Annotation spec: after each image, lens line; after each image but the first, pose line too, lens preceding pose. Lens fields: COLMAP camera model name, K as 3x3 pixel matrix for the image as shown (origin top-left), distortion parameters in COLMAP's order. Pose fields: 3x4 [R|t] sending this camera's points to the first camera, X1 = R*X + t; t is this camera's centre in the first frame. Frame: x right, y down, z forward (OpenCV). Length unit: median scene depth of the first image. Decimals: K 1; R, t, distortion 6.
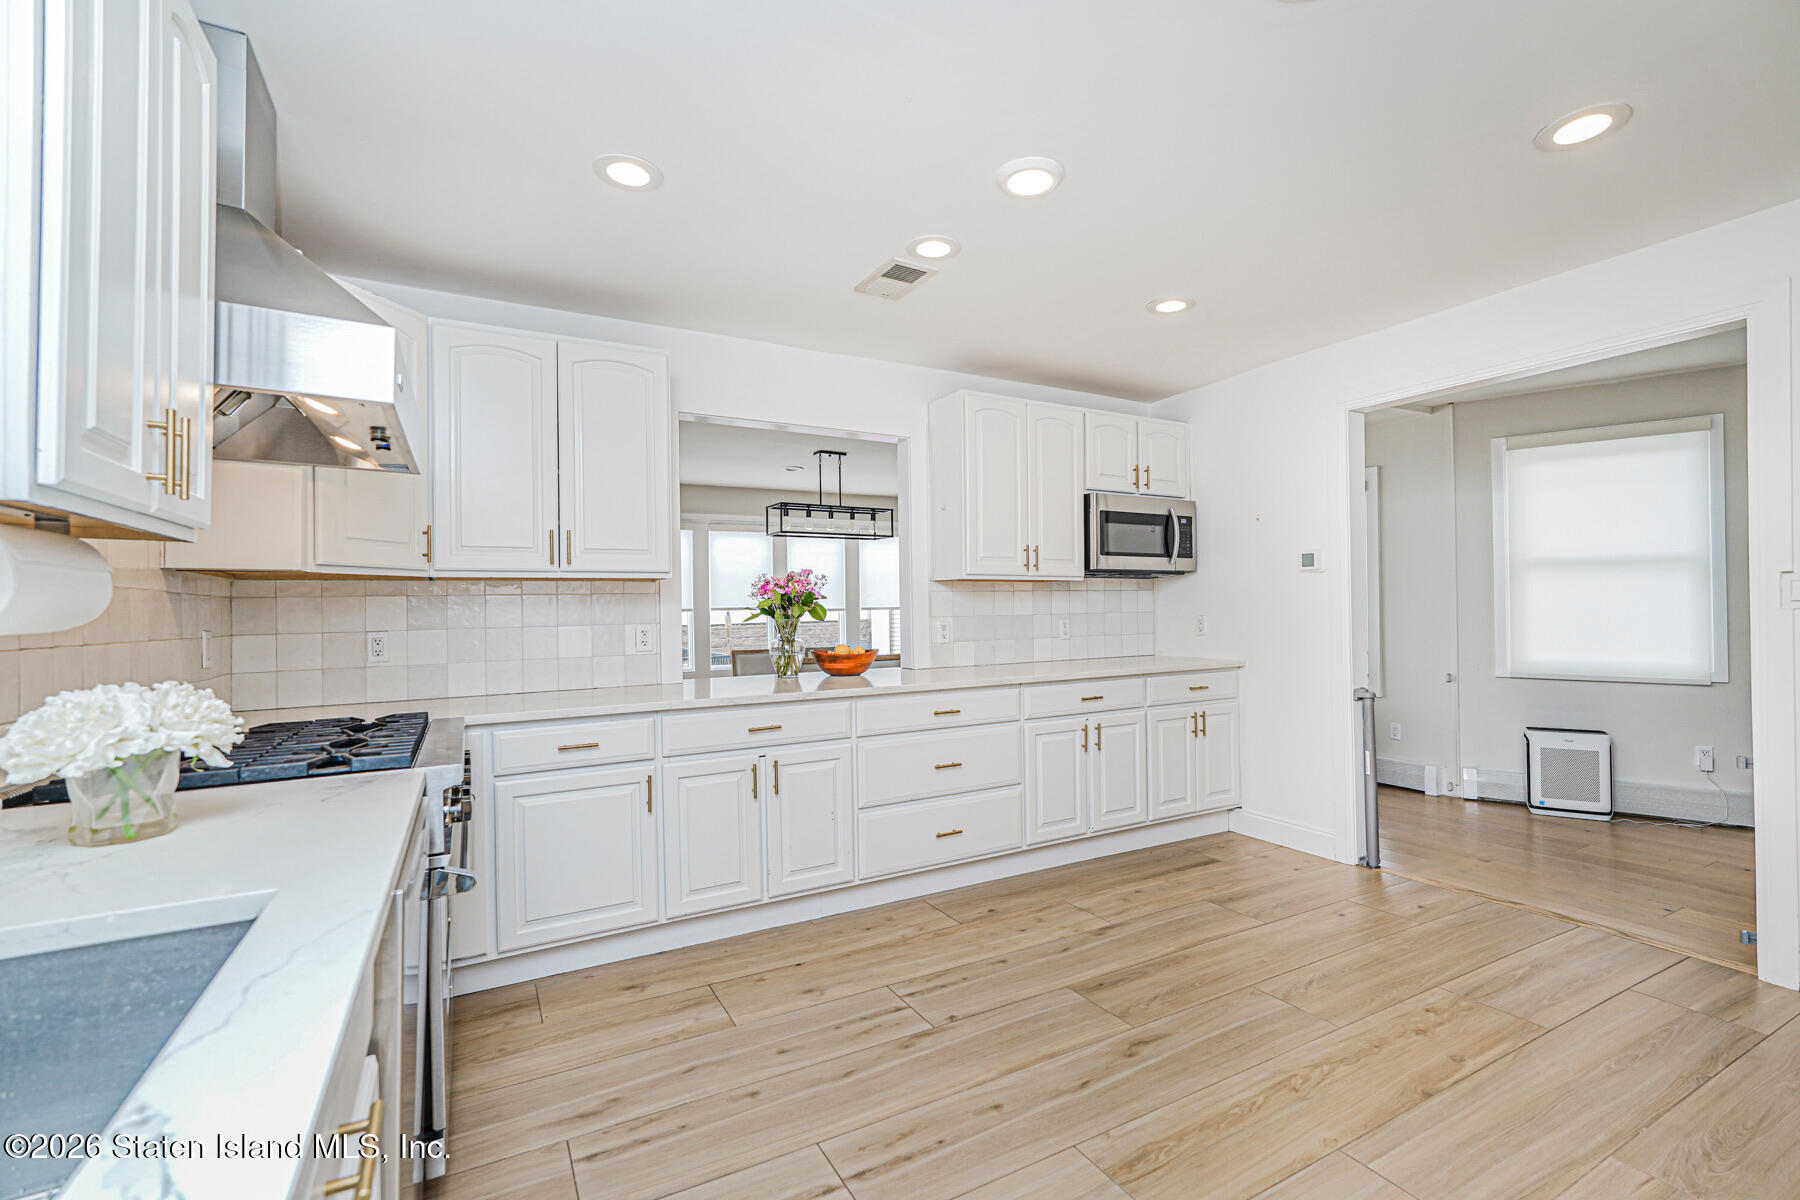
lens RADIAL K [[790.1, 0, 892.2], [0, 790.1, 603.1], [0, 0, 1]] dist [-0.007422, 0.003052]
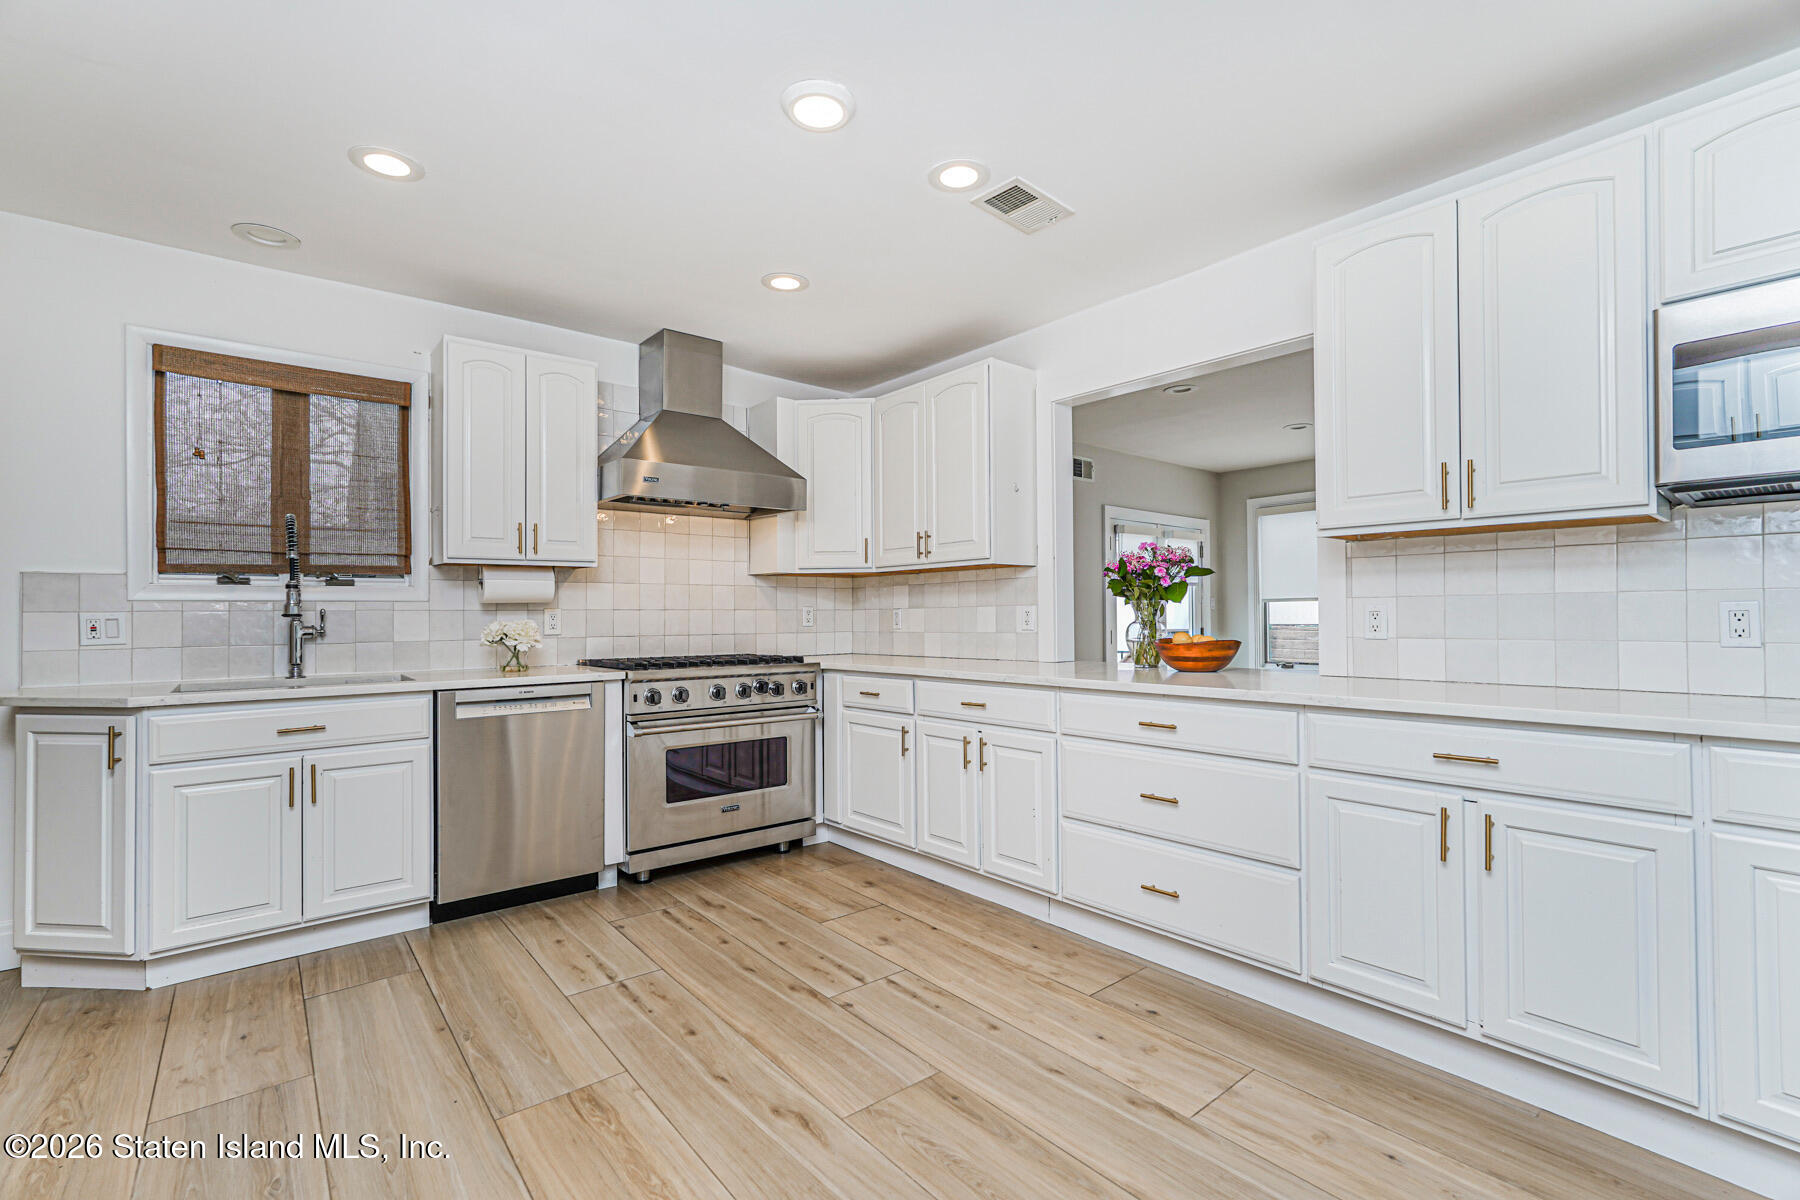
lens RADIAL K [[790.1, 0, 905.8], [0, 790.1, 603.3], [0, 0, 1]] dist [-0.007422, 0.003052]
pose [[0.196653, -0.004565, -0.980463, 0.930811], [0.010291, 0.999944, -0.002591, 0.030841], [0.980419, -0.009580, 0.196689, 0.787596]]
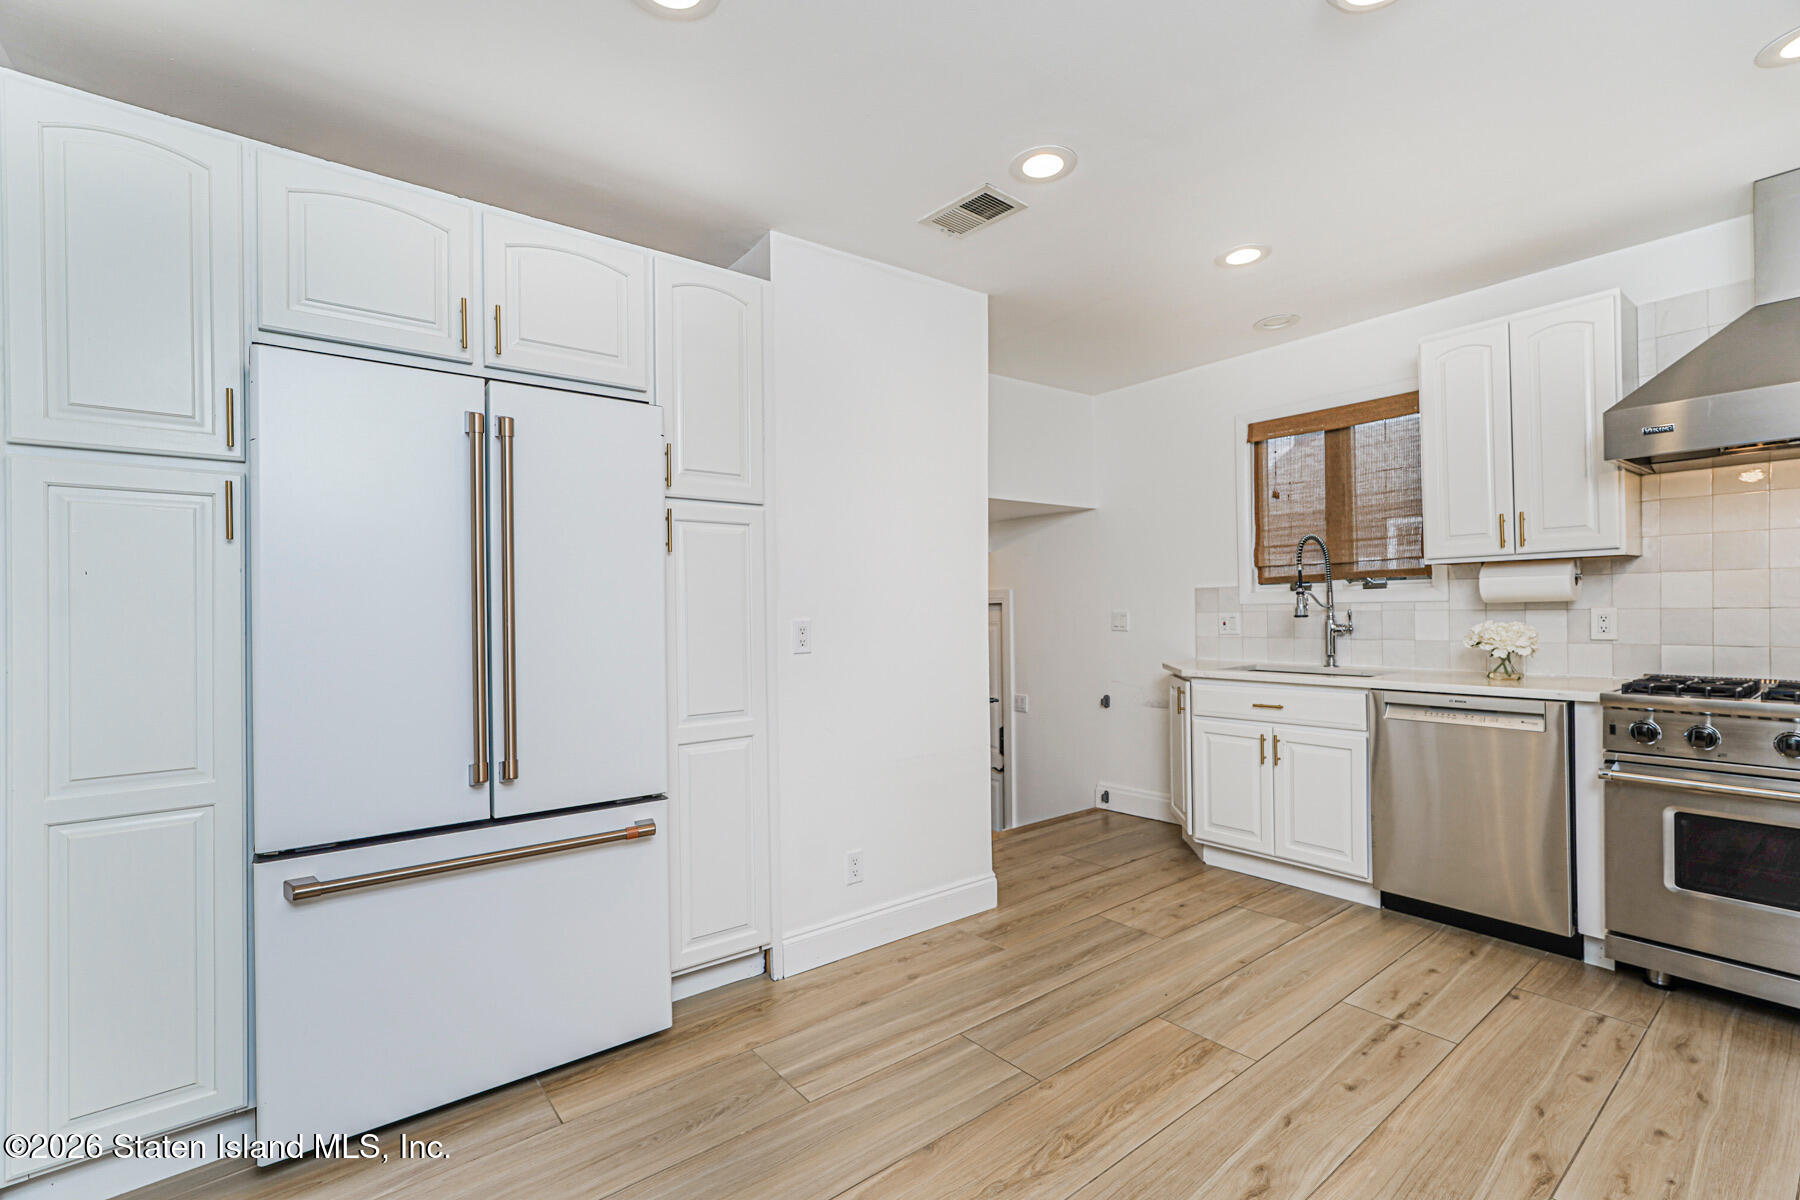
lens RADIAL K [[790.1, 0, 890.8], [0, 790.1, 599.4], [0, 0, 1]] dist [-0.007422, 0.003052]
pose [[-0.985615, 0.022618, -0.167487, 0.631217], [0.025661, 0.999542, -0.016024, 0.011108], [0.167048, -0.020091, -0.985744, 1.387632]]
